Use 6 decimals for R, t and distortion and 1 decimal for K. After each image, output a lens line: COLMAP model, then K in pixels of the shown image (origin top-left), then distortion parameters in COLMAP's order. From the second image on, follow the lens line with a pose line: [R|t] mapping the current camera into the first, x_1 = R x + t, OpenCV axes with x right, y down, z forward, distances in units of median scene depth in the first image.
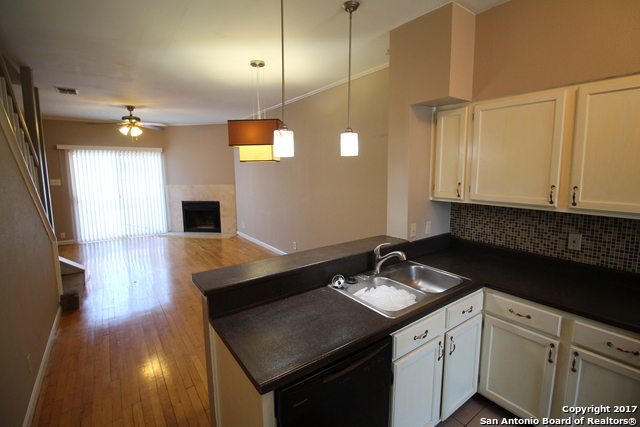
lens RADIAL K [[300.5, 0, 320.8], [0, 300.5, 203.6], [0, 0, 1]] dist [0.000108, -0.000034]
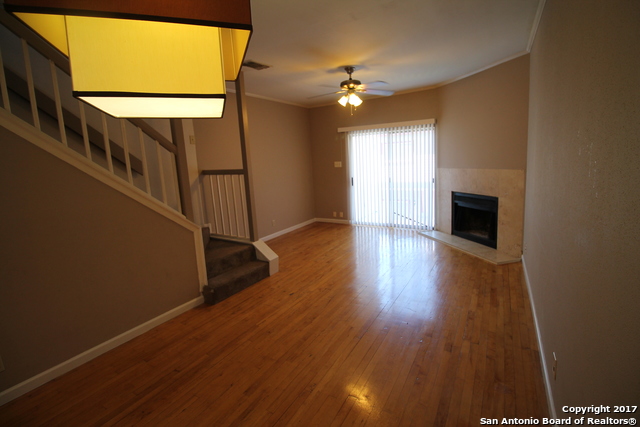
lens RADIAL K [[300.5, 0, 320.8], [0, 300.5, 203.6], [0, 0, 1]] dist [0.000108, -0.000034]
pose [[0.409005, 0.124189, -0.904042, 0.058120], [-0.063525, 0.992168, 0.107555, -0.037635], [0.910318, 0.013438, 0.413690, 0.440043]]
